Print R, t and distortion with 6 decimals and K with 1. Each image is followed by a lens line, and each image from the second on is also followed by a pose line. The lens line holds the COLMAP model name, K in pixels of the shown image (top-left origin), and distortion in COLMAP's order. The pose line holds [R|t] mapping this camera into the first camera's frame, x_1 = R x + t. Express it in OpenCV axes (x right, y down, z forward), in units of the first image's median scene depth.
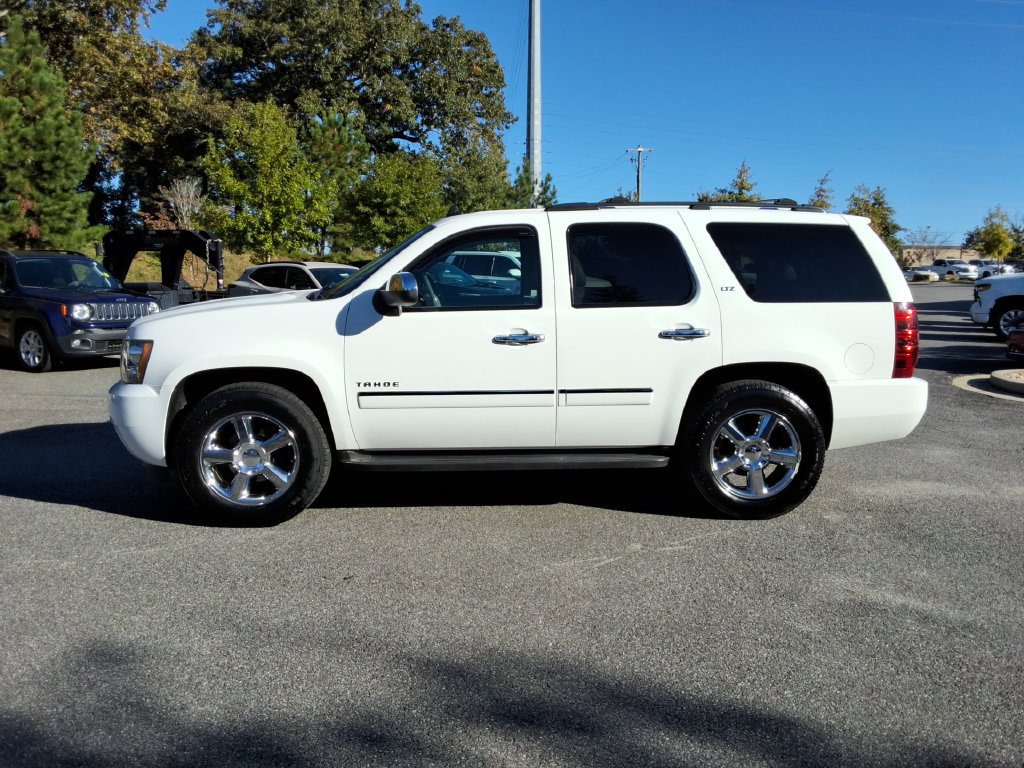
lens RADIAL K [[808.8, 0, 520.9], [0, 808.8, 386.7], [0, 0, 1]] dist [0.089596, -0.128166]
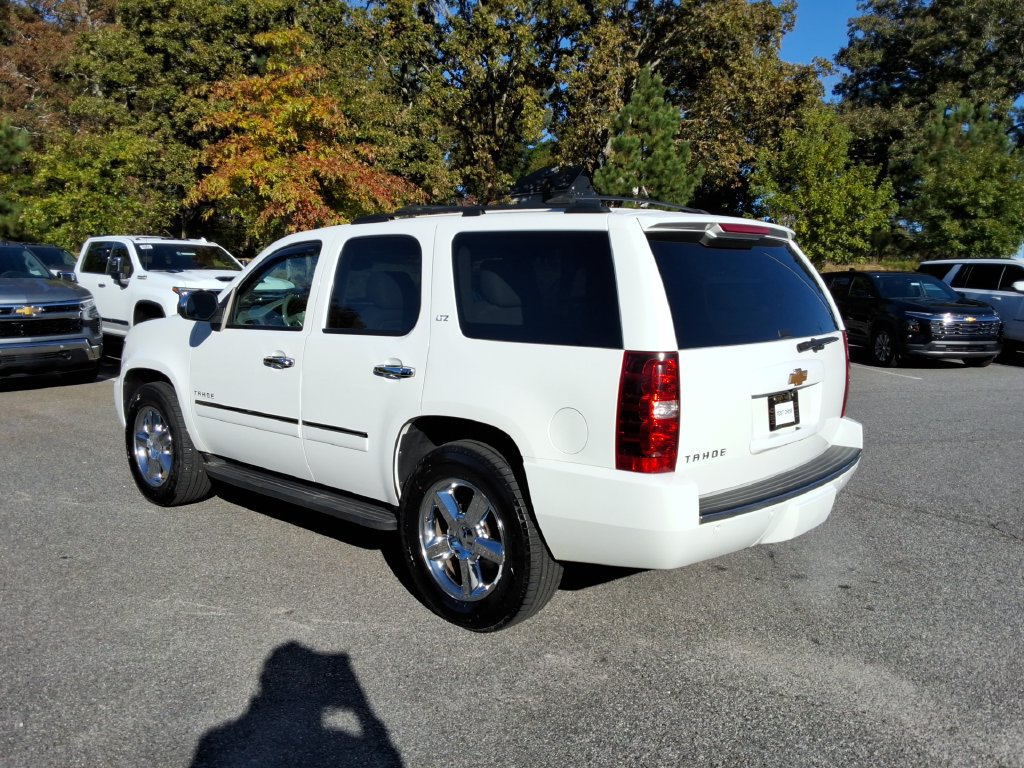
lens RADIAL K [[808.8, 0, 517.4], [0, 808.8, 384.6], [0, 0, 1]] dist [0.089596, -0.128166]
pose [[0.707934, 0.092521, -0.700193, 0.125563], [-0.103645, 0.994259, 0.026586, -0.012611], [0.698633, 0.053750, 0.713459, 0.074063]]
